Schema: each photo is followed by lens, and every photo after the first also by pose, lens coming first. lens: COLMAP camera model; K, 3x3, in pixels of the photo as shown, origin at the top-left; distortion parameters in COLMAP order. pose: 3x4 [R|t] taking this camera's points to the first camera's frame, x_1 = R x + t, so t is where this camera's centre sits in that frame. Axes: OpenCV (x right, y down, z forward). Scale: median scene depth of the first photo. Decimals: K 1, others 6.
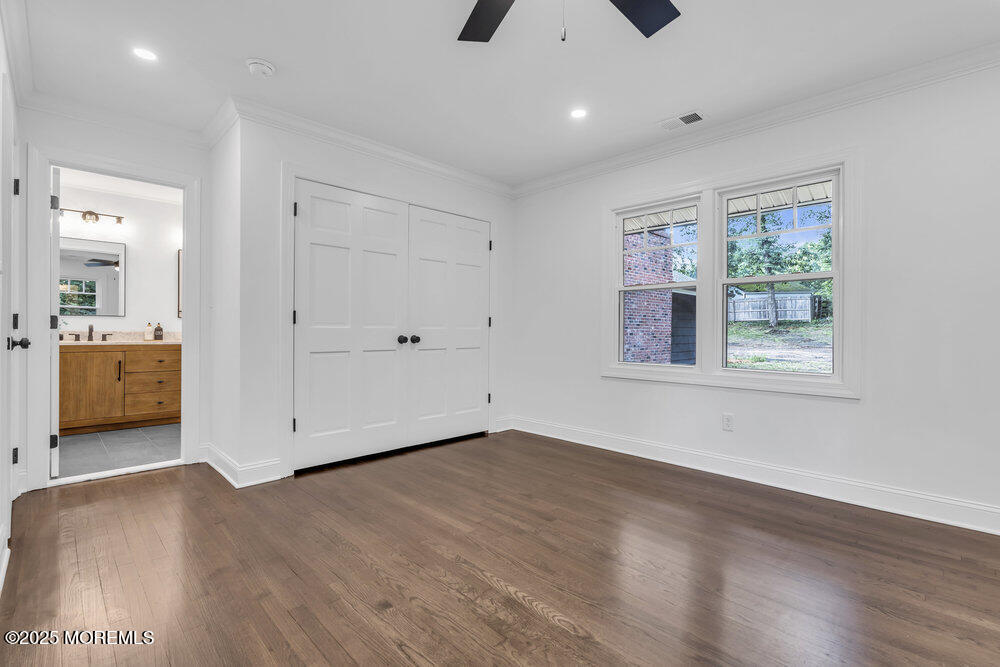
lens RADIAL K [[459.3, 0, 509.8], [0, 459.3, 331.2], [0, 0, 1]] dist [-0.001660, 0.002120]
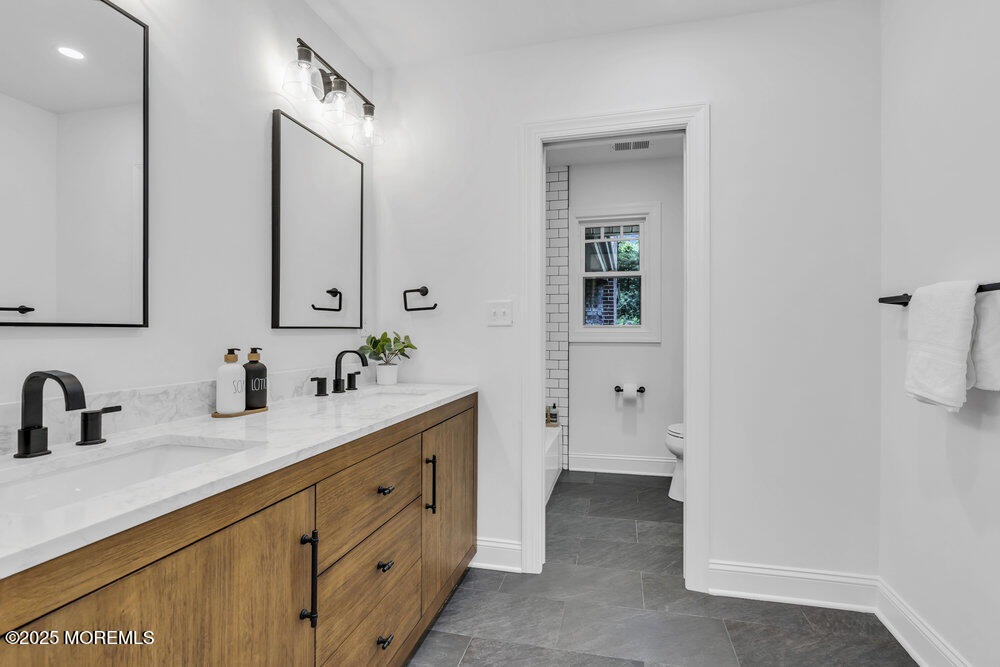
lens RADIAL K [[459.3, 0, 511.5], [0, 459.3, 335.1], [0, 0, 1]] dist [-0.001660, 0.002120]
pose [[0.857532, -0.010398, 0.514326, -0.840370], [0.008669, 0.999946, 0.005762, -0.028850], [-0.514358, -0.000482, 0.857575, 0.730007]]
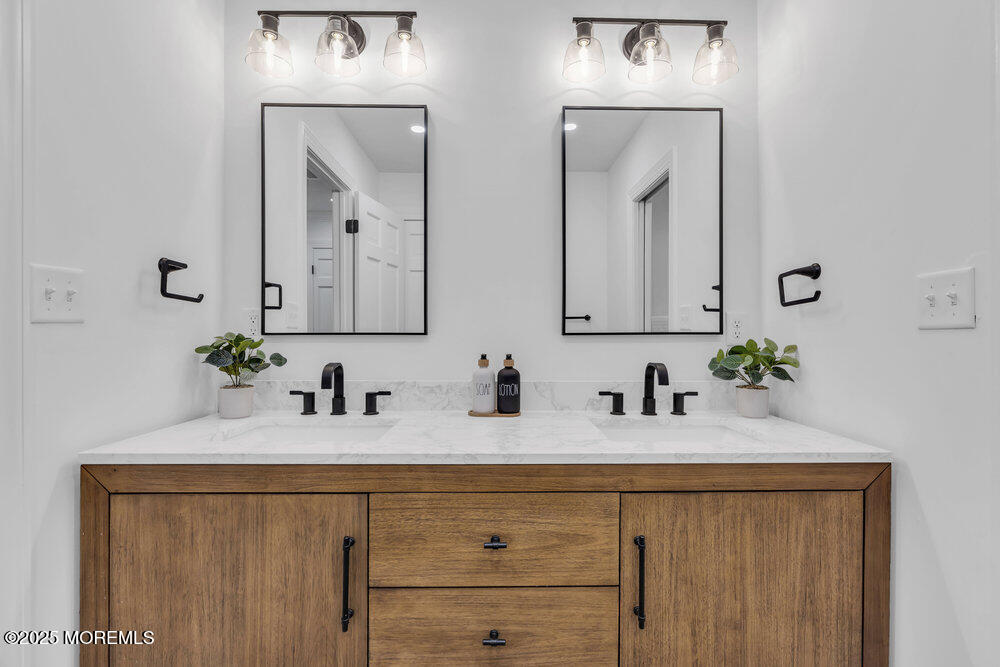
lens RADIAL K [[459.3, 0, 502.8], [0, 459.3, 331.1], [0, 0, 1]] dist [-0.001660, 0.002120]
pose [[0.720229, -0.008996, -0.693678, -0.610373], [0.000257, 0.999919, -0.012701, -0.031974], [0.693736, 0.008970, 0.720173, 0.851336]]
